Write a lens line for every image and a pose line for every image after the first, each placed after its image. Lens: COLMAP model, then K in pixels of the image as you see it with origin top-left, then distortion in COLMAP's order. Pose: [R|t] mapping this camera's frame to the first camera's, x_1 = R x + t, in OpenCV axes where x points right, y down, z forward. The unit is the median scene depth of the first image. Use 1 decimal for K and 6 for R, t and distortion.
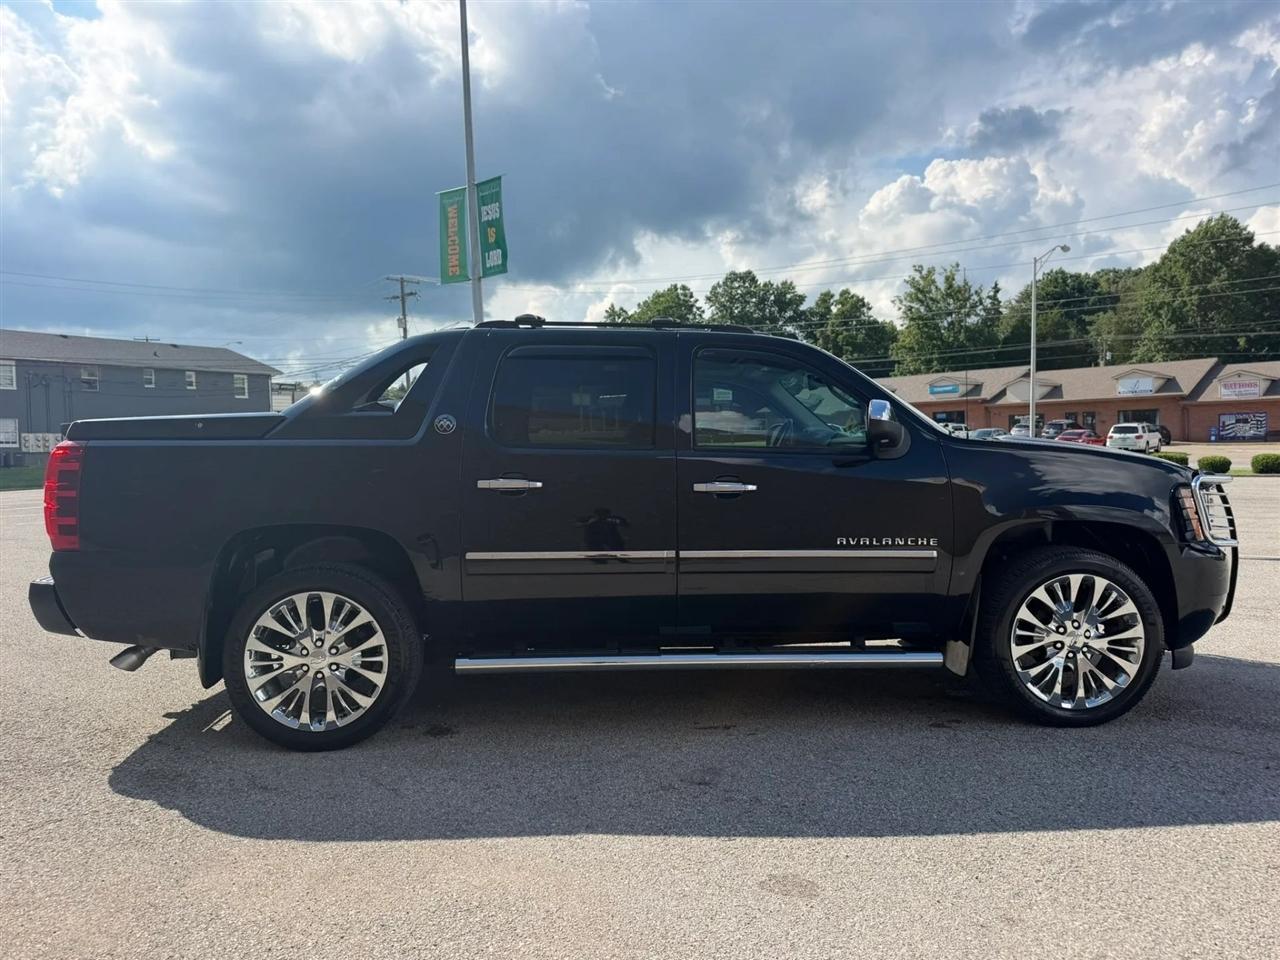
lens RADIAL K [[907.3, 0, 653.4], [0, 907.3, 478.7], [0, 0, 1]] dist [0.042999, -0.072235]
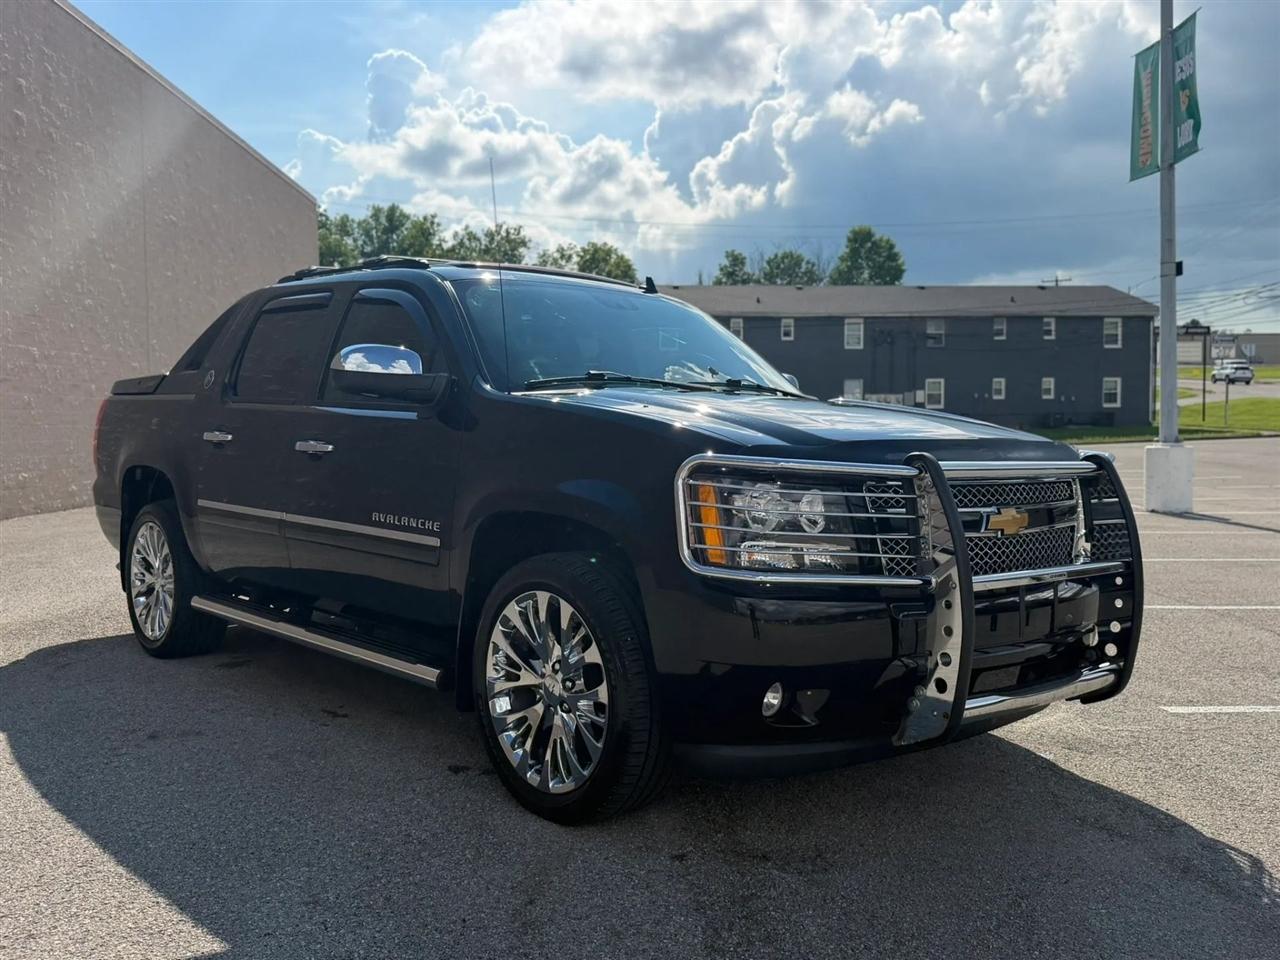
lens RADIAL K [[1206.3, 0, 690.5], [0, 1206.3, 480.6], [0, 0, 1]] dist [0.021512, 0.000000]
pose [[0.652794, 0.048984, -0.755950, 1.178096], [-0.031762, 0.998800, 0.037292, -0.013648], [0.756870, -0.000333, 0.653566, 0.487267]]
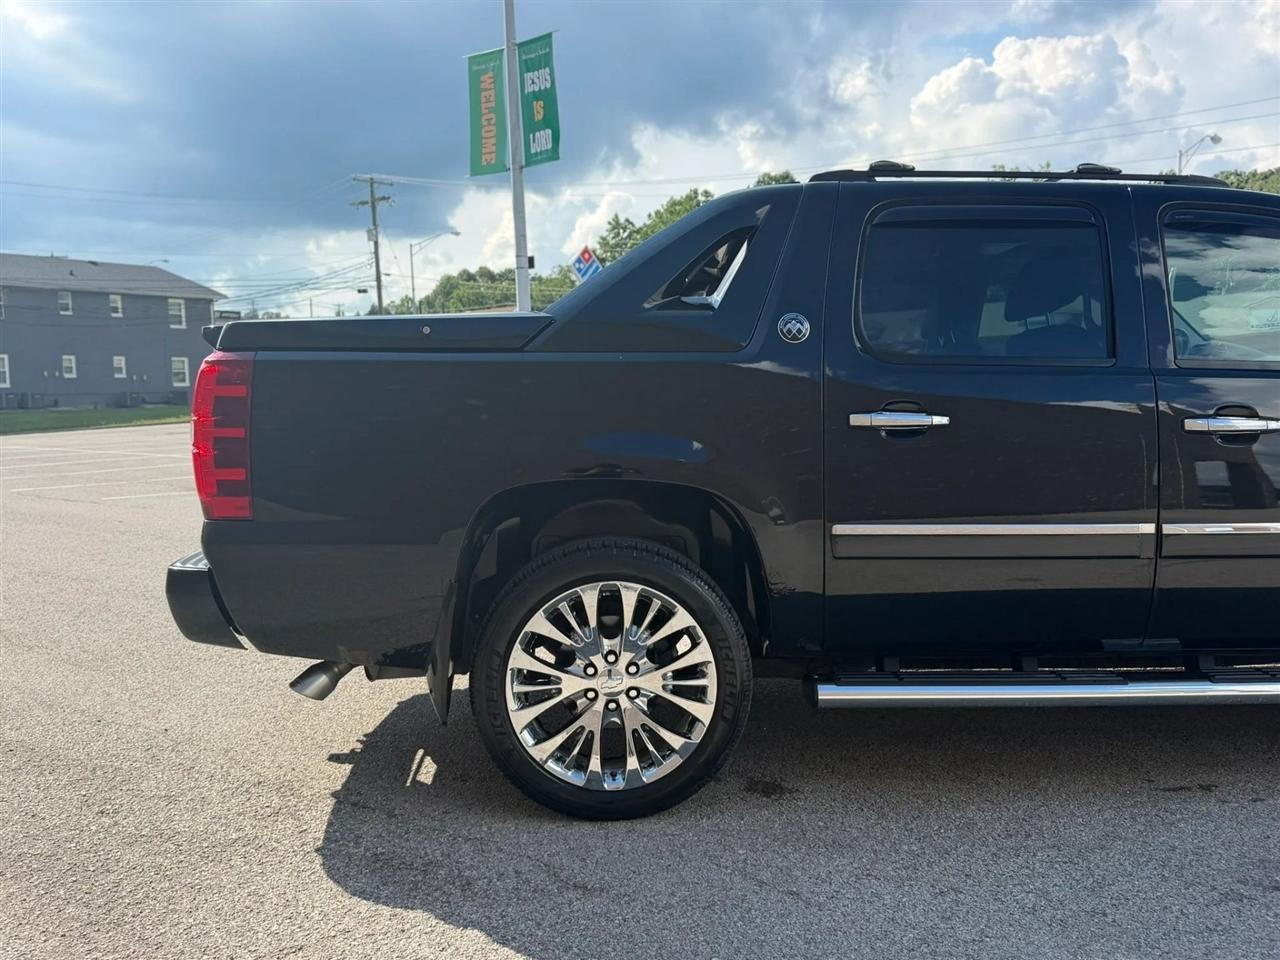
lens RADIAL K [[1097.8, 0, 646.9], [0, 1097.8, 478.9], [0, 0, 1]] dist [0.061332, -0.114948]
pose [[0.999977, 0.001806, -0.006483, -0.325382], [-0.001518, 0.999022, 0.044190, 0.013654], [0.006556, -0.044179, 0.999002, 0.200690]]
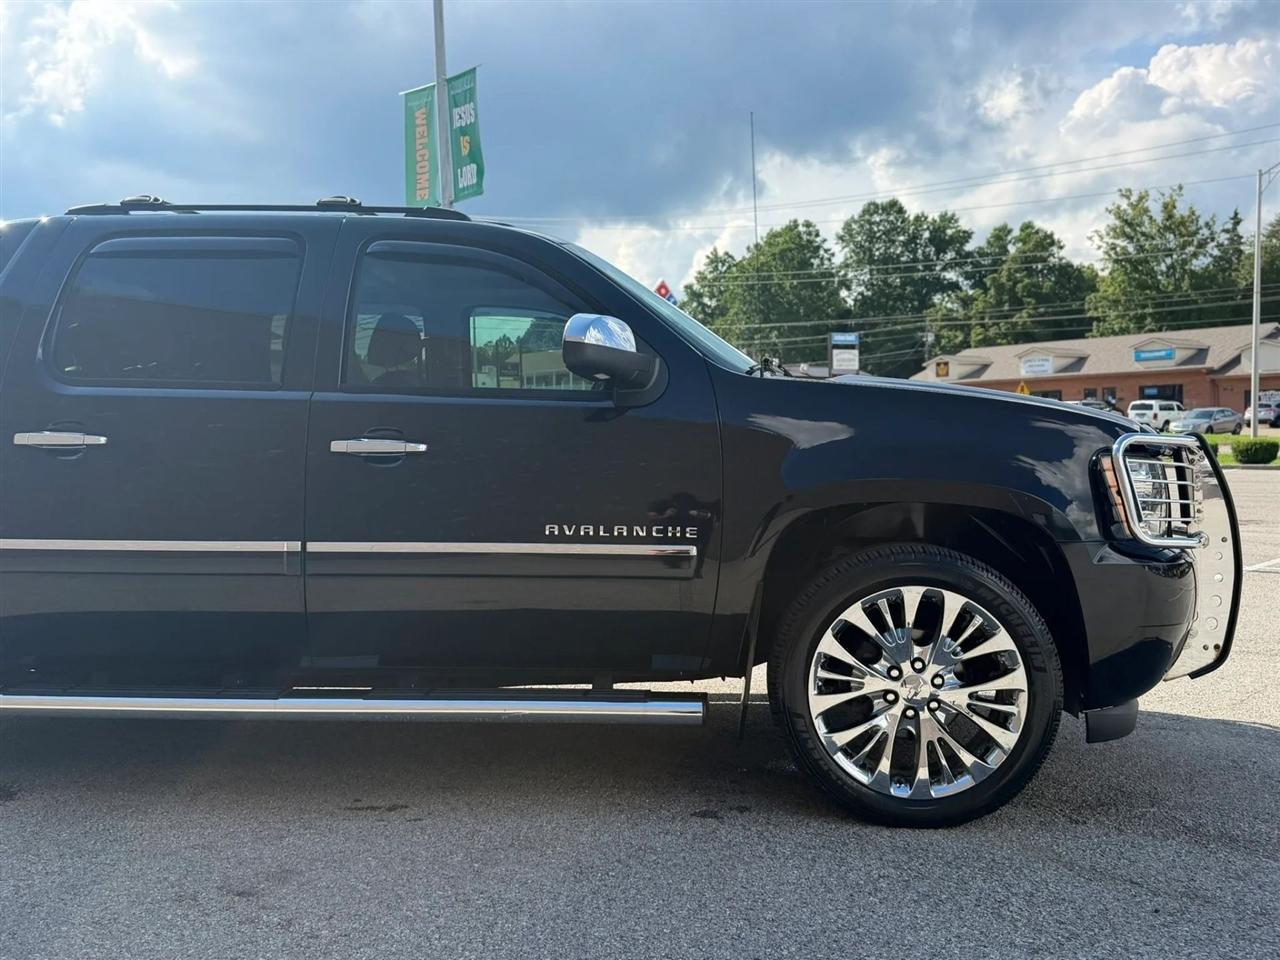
lens RADIAL K [[1174.9, 0, 650.2], [0, 1174.9, 476.6], [0, 0, 1]] dist [0.018818, 0.000000]
pose [[0.993755, 0.007031, -0.111359, 0.361085], [-0.006941, 0.999975, 0.001202, 0.027616], [0.111365, -0.000422, 0.993779, 0.160168]]
